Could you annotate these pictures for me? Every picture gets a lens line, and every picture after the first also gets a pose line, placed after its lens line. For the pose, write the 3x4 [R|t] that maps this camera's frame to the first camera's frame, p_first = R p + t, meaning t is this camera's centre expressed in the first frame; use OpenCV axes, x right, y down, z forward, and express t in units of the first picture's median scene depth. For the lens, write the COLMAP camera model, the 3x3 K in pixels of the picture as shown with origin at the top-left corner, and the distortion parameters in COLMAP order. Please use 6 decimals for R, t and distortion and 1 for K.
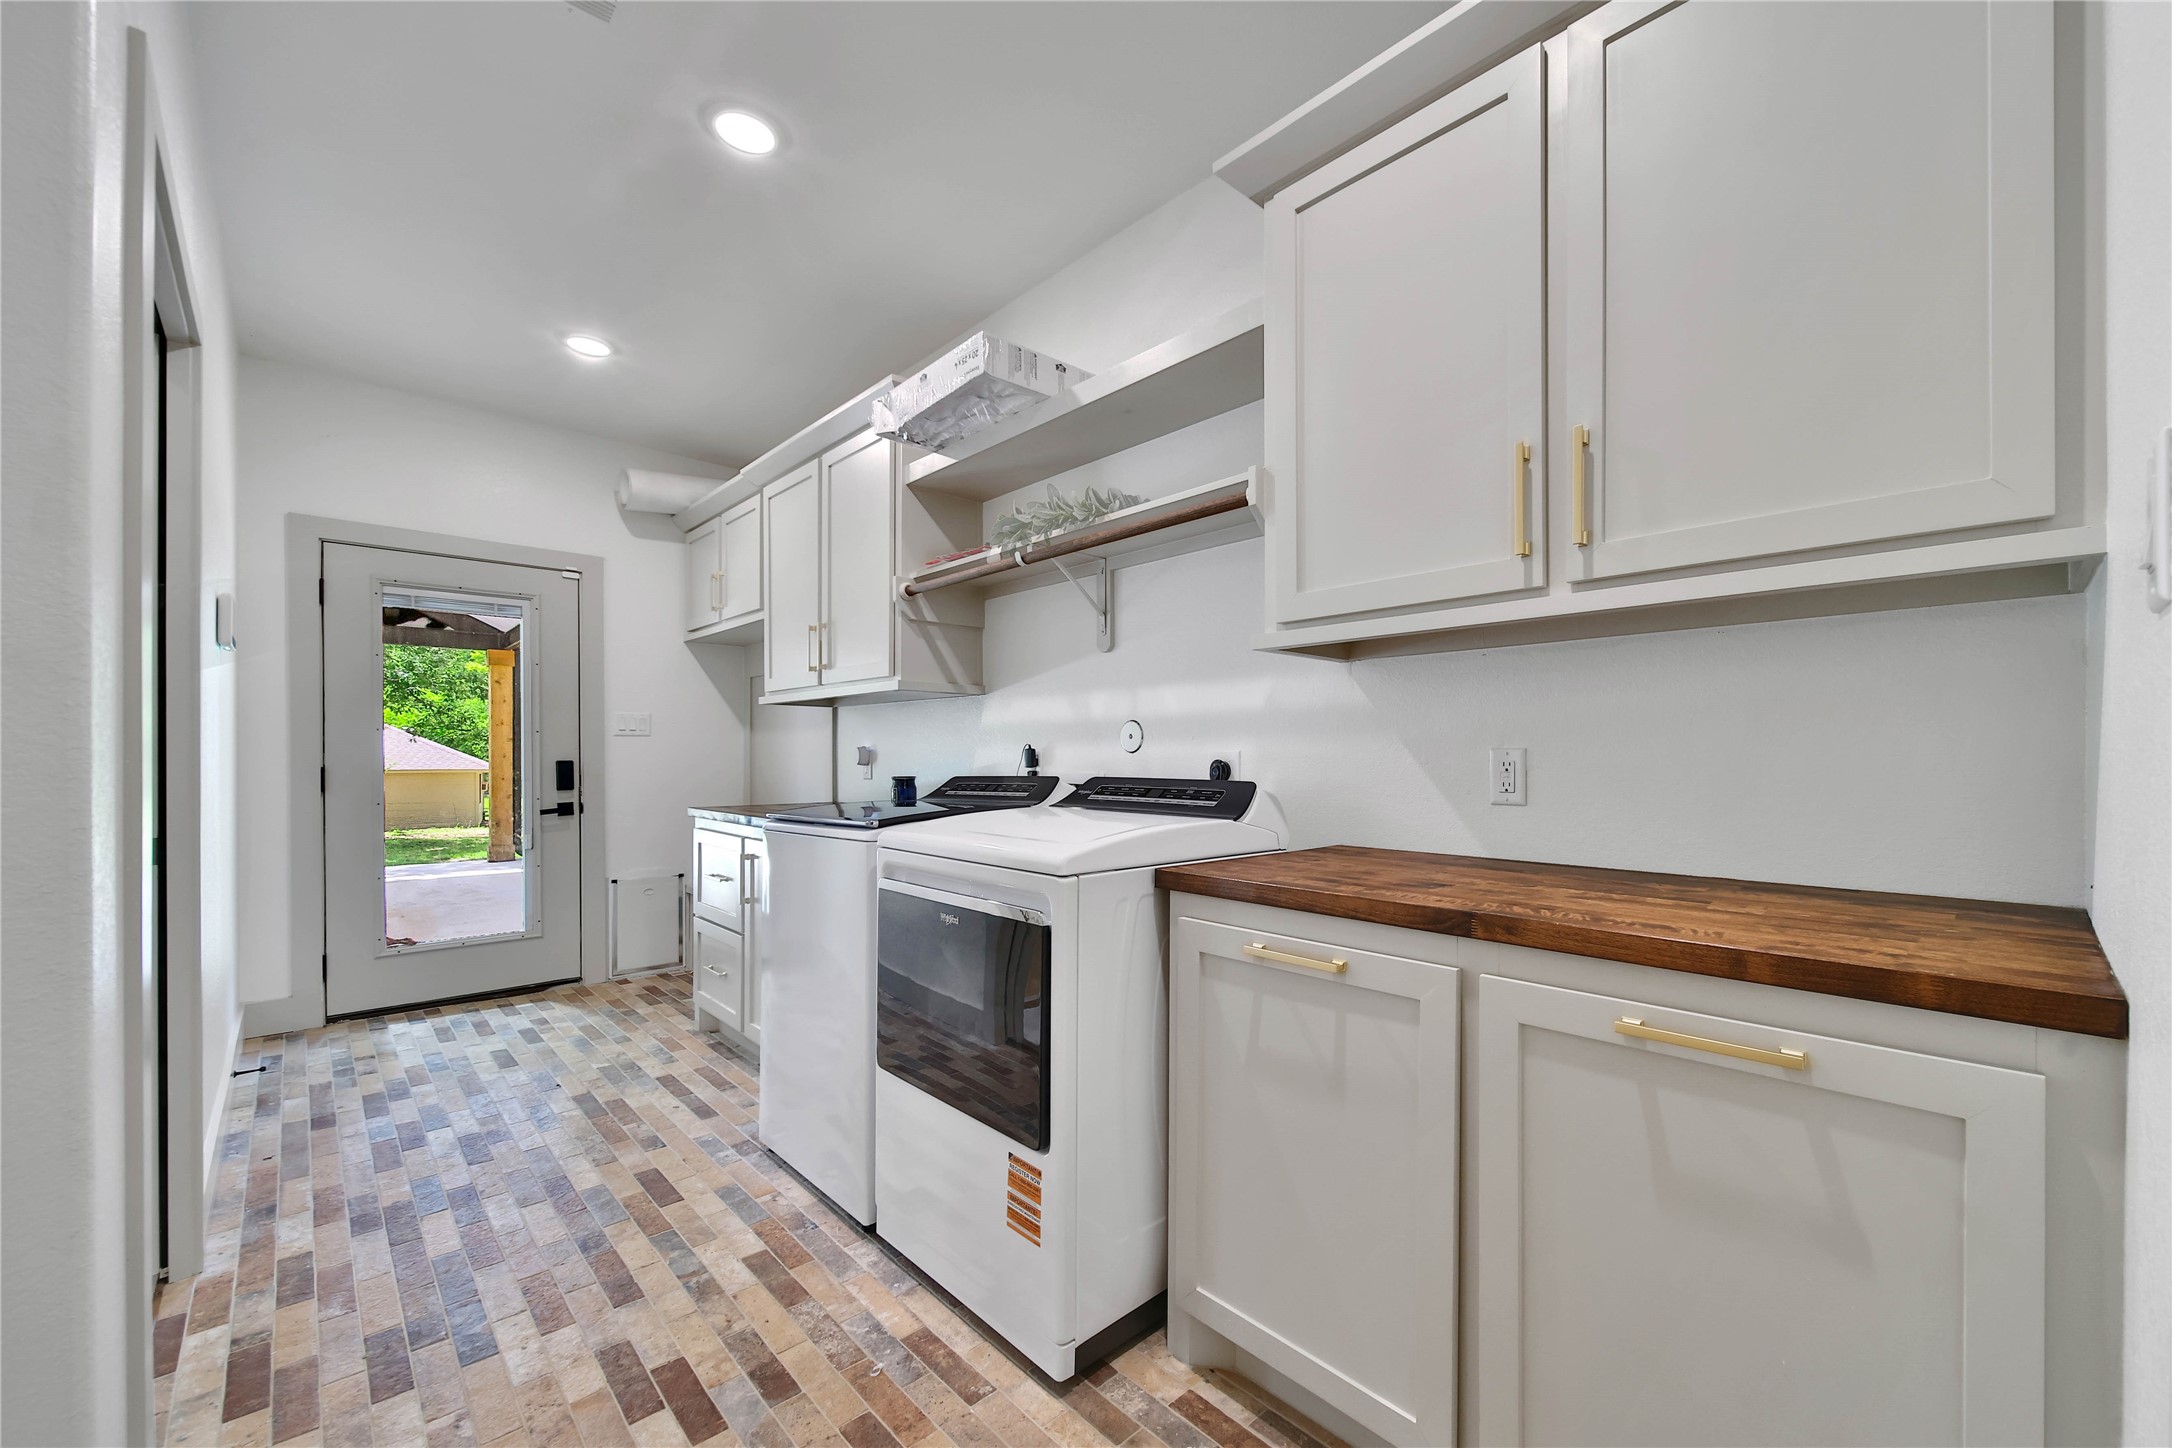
lens RADIAL K [[867.9, 0, 1090.2], [0, 867.9, 758.1], [0, 0, 1]] dist [-0.000521, -0.000241]
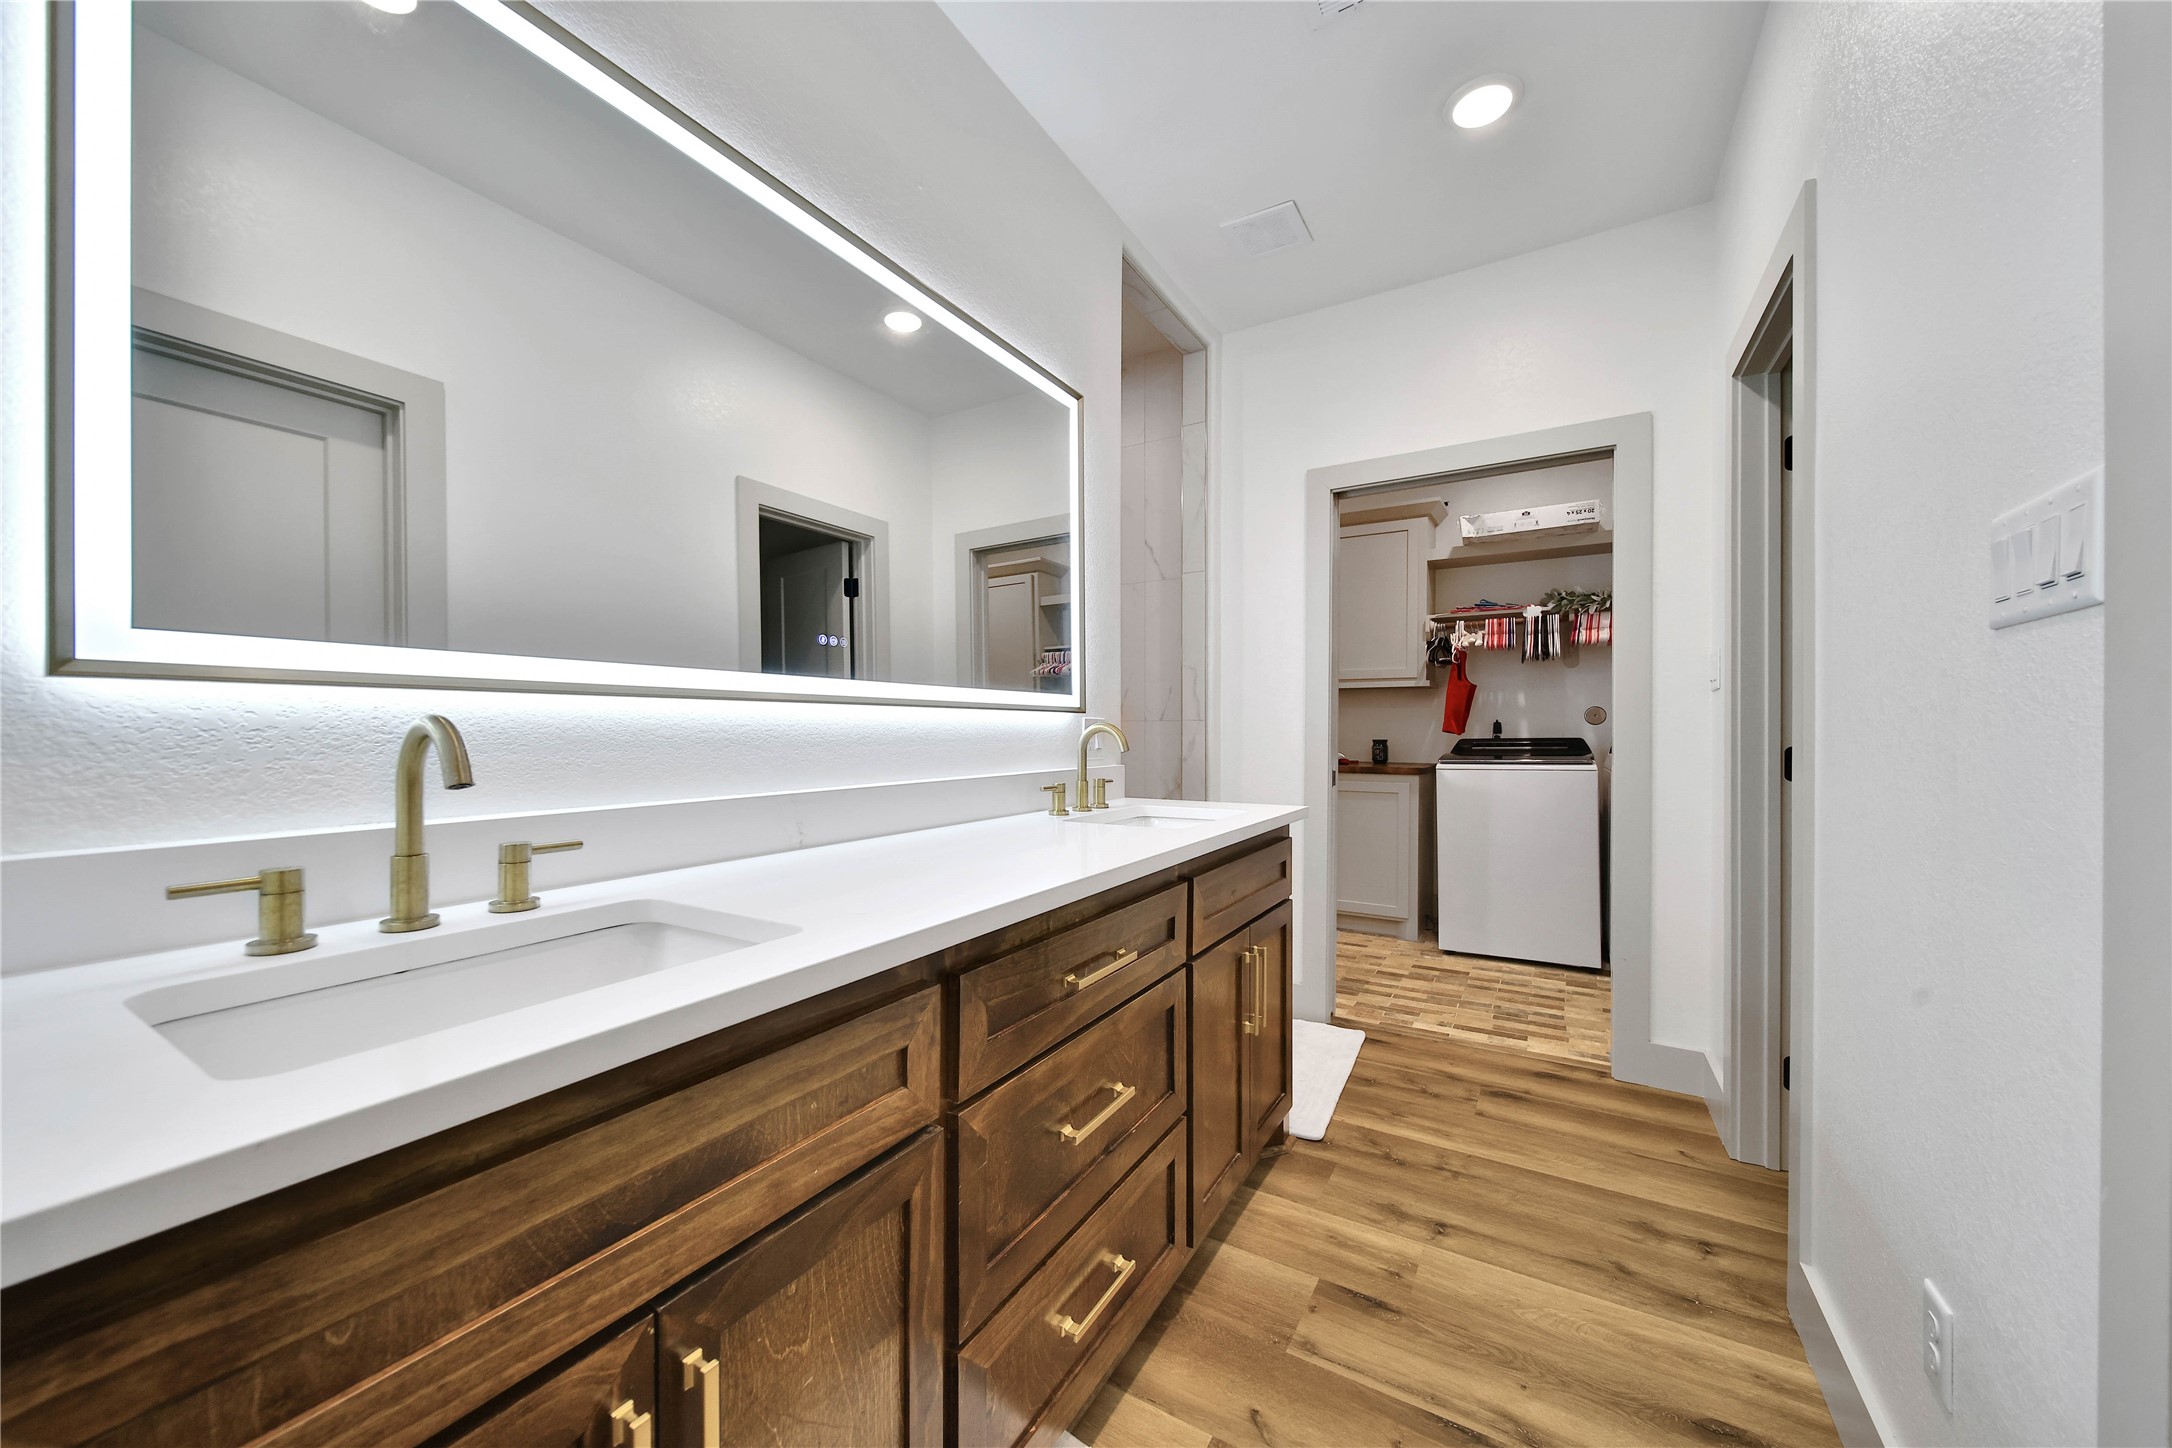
lens RADIAL K [[789.7, 0, 1075.8], [0, 789.7, 731.0], [0, 0, 1]] dist [-0.000097, -0.000040]
pose [[0.969230, 0.005063, 0.246105, -1.839572], [-0.004597, 0.999986, -0.002469, 0.020015], [-0.246114, 0.001261, 0.969240, -0.423102]]
